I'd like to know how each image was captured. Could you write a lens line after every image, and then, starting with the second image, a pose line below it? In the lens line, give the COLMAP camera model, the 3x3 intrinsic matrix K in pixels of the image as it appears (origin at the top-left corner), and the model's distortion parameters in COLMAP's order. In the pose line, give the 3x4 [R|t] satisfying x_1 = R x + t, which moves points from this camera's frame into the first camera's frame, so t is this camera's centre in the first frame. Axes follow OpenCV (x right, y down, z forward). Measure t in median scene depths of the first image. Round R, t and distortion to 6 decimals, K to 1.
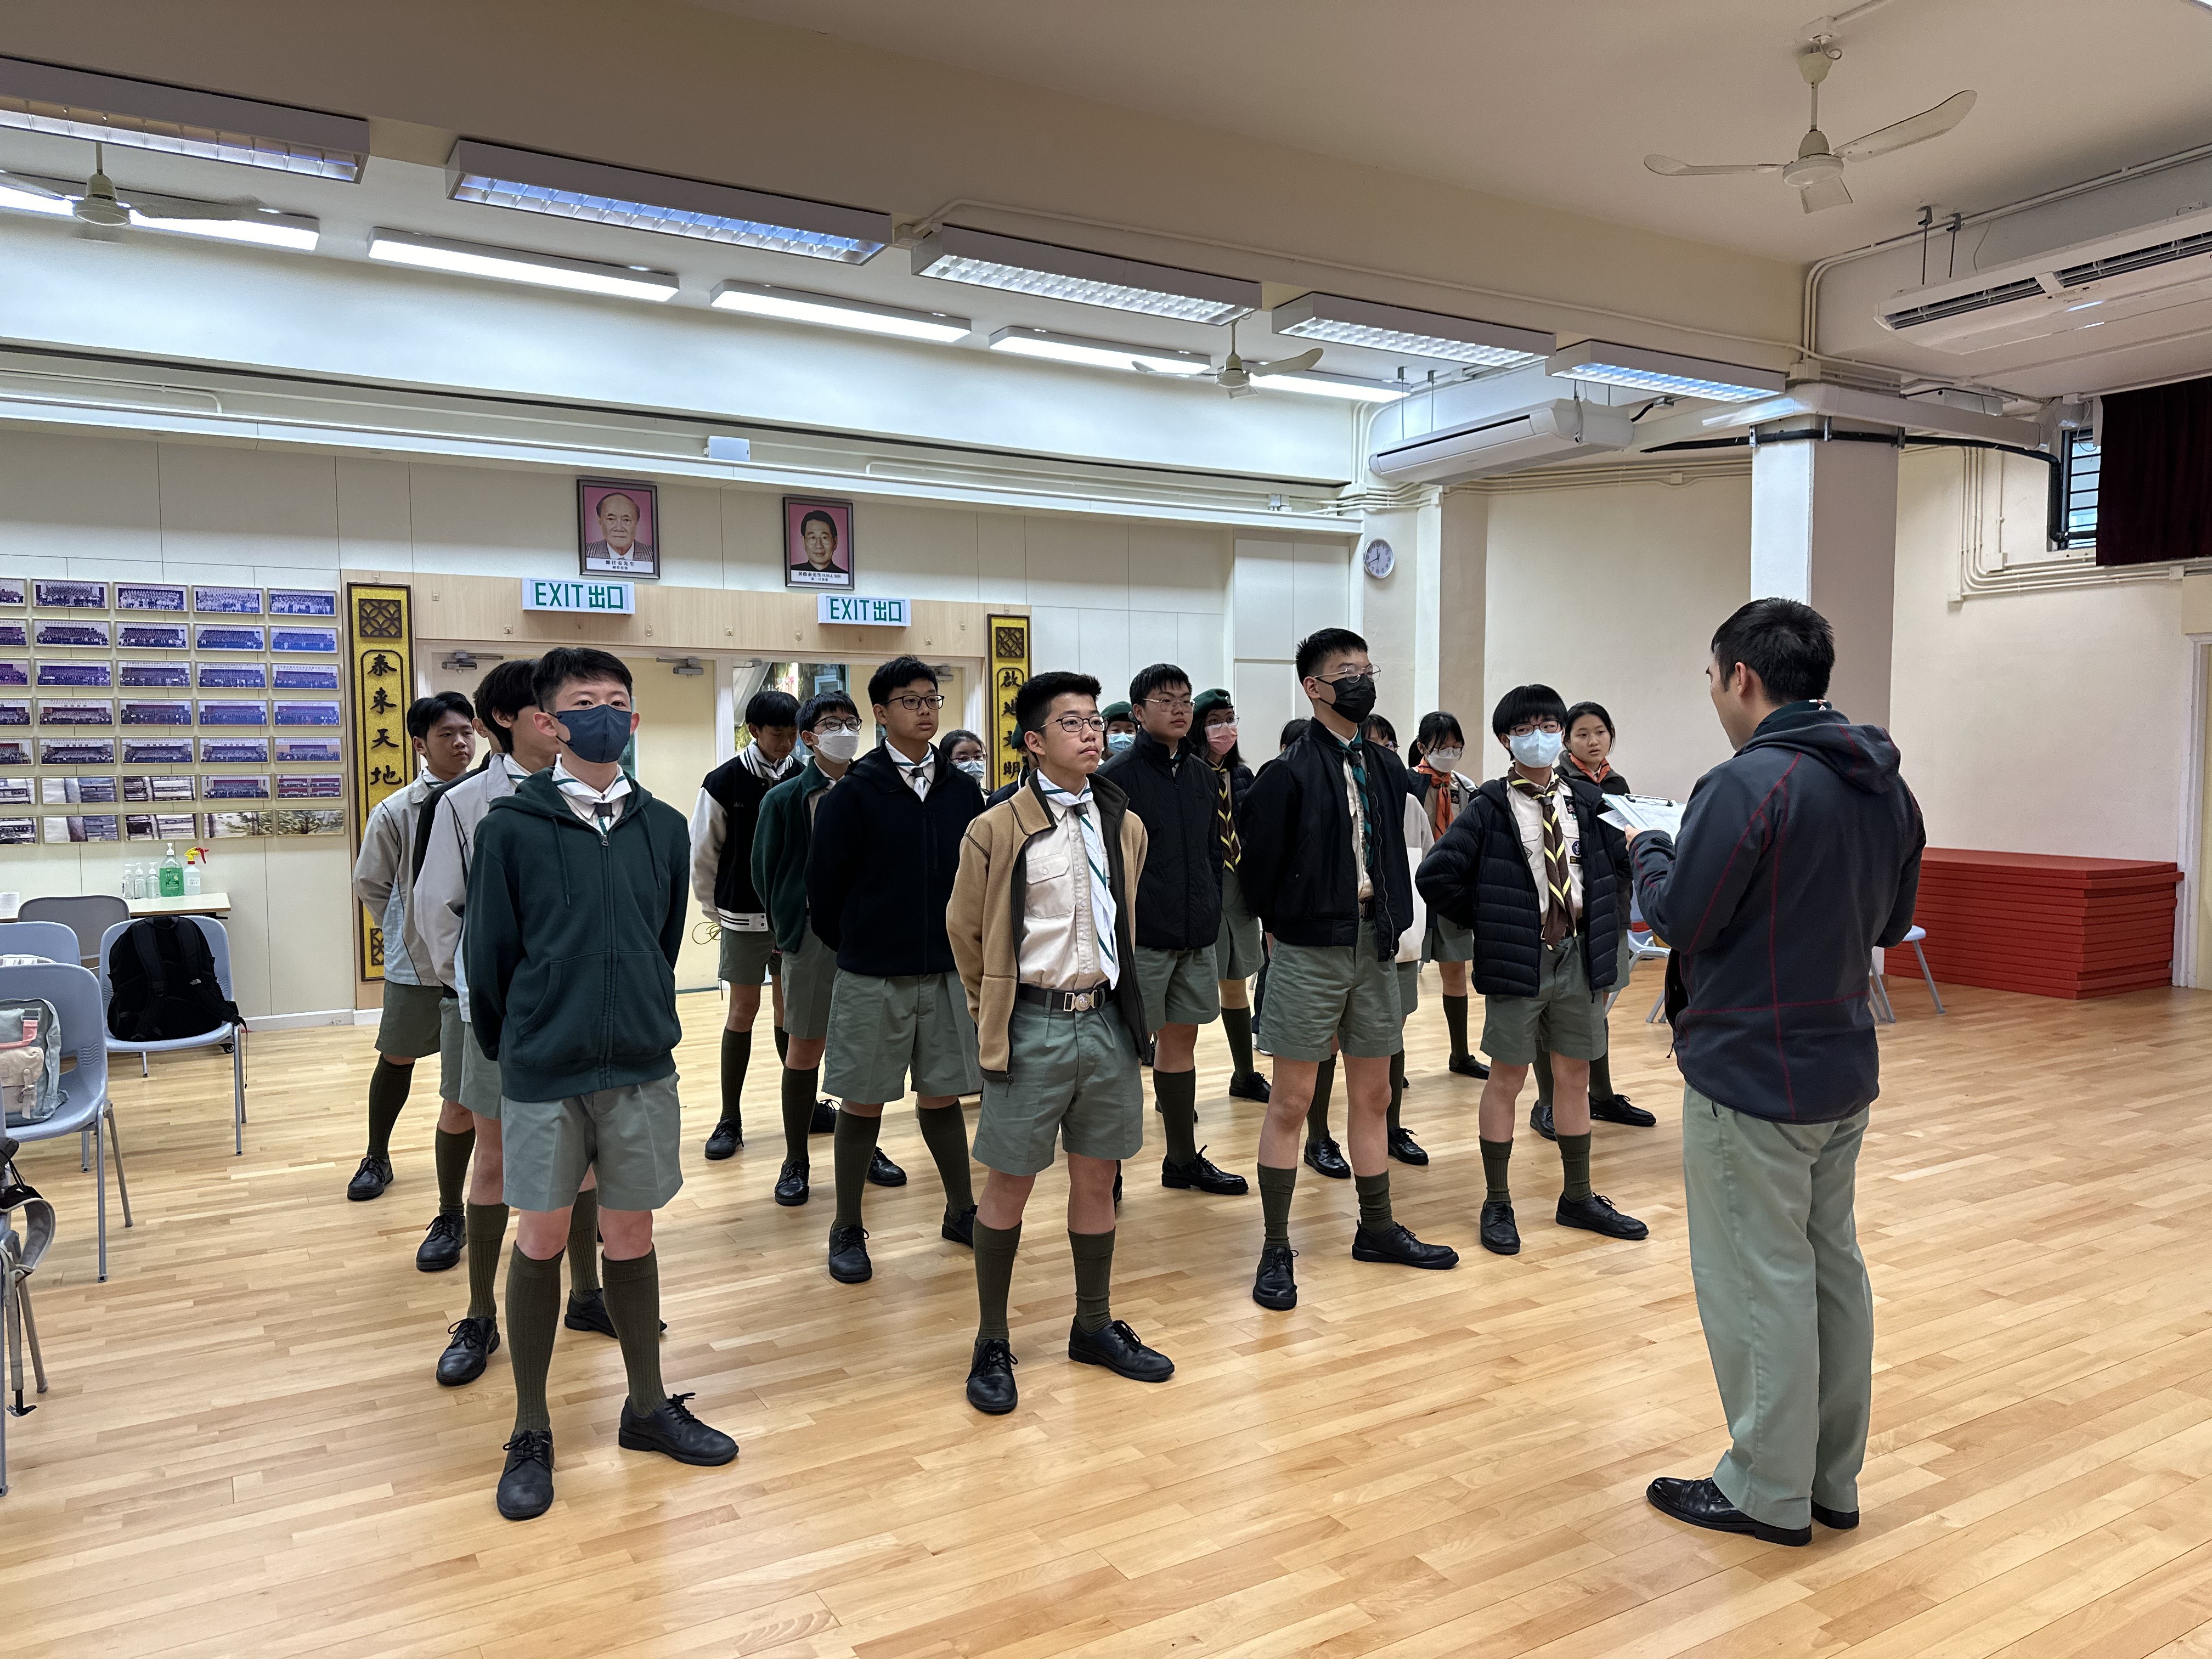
lens RADIAL K [[1517.9, 0, 1106.0], [0, 1517.9, 829.5], [0, 0, 1]] dist [0.117718, -0.135233]
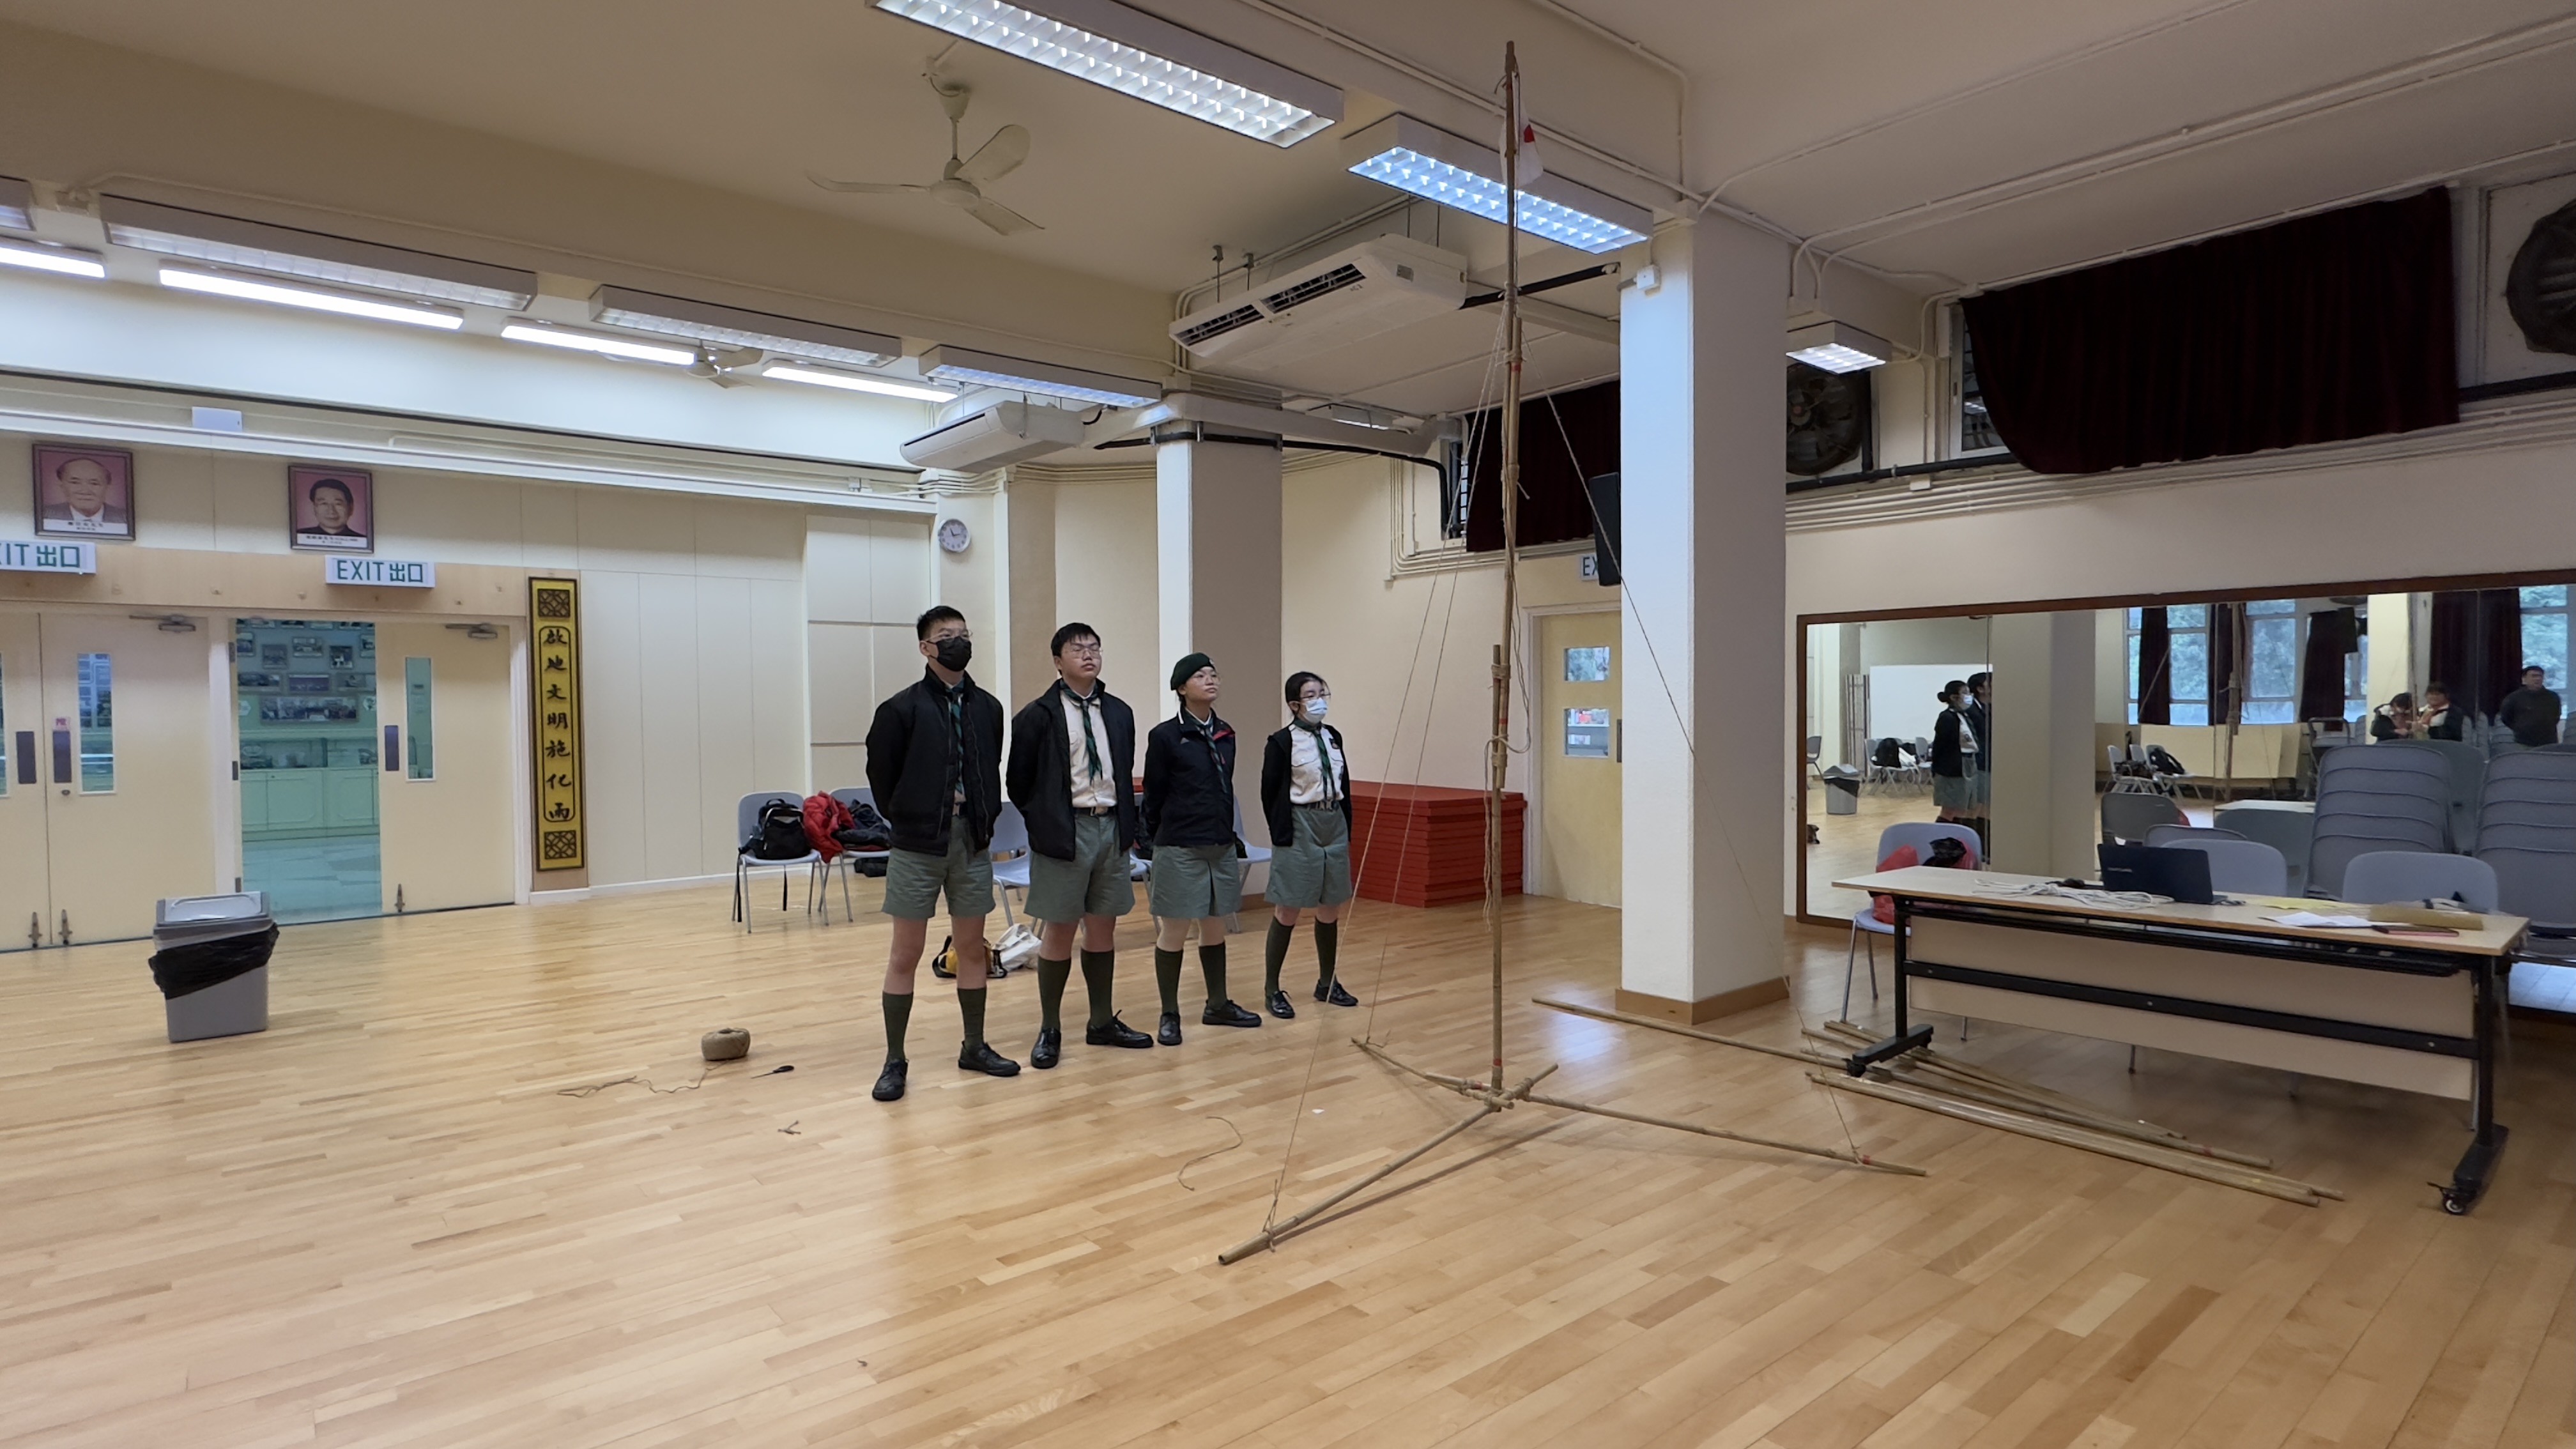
lens RADIAL K [[1258.4, 0, 1303.3], [0, 1258.4, 735.2], [0, 0, 1]] dist [-0.010116, -0.000709]
pose [[0.988049, -0.005284, 0.154052, 0.359747], [0.009649, 0.999573, -0.027599, 0.001181], [-0.153840, 0.028756, 0.987677, 0.040753]]
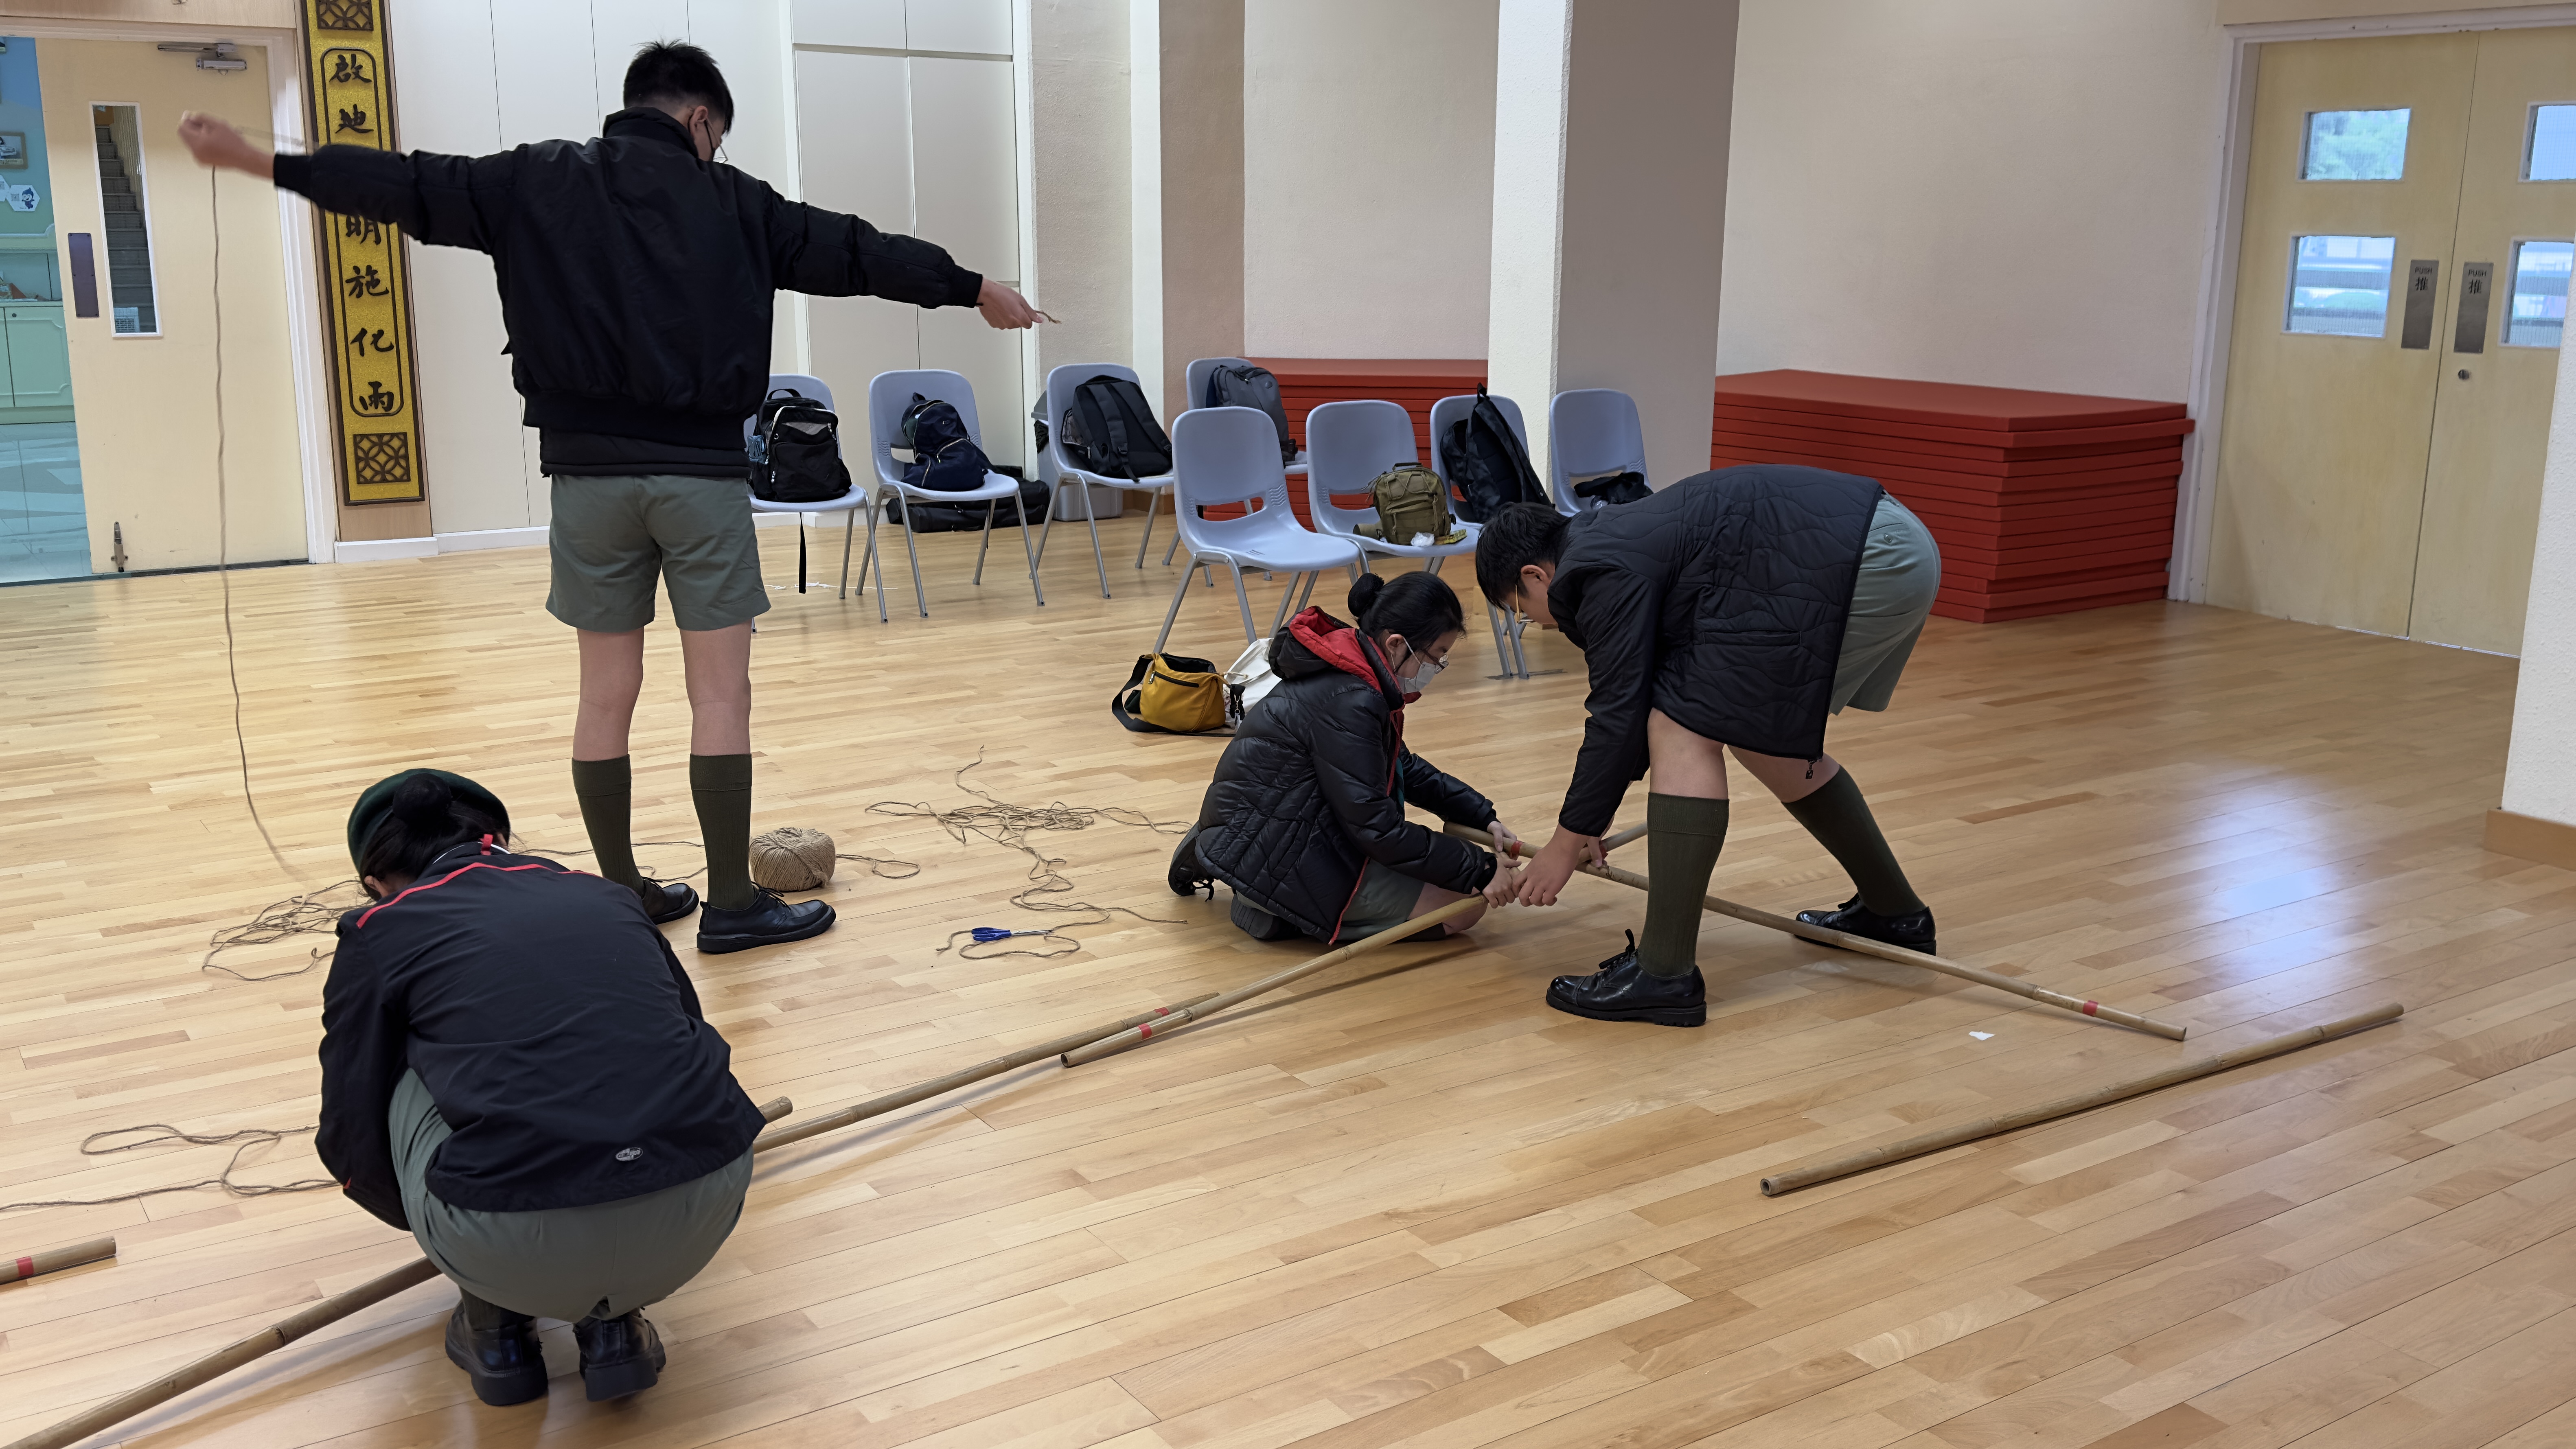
lens RADIAL K [[2230.5, 0, 1288.0], [0, 2230.5, 724.5], [0, 0, 1]] dist [0.129465, -0.238627]
pose [[0.998828, 0.001505, 0.048373, 0.279884], [-0.009765, 0.985225, 0.170986, -0.004140], [-0.047401, -0.171258, 0.984085, 0.095754]]
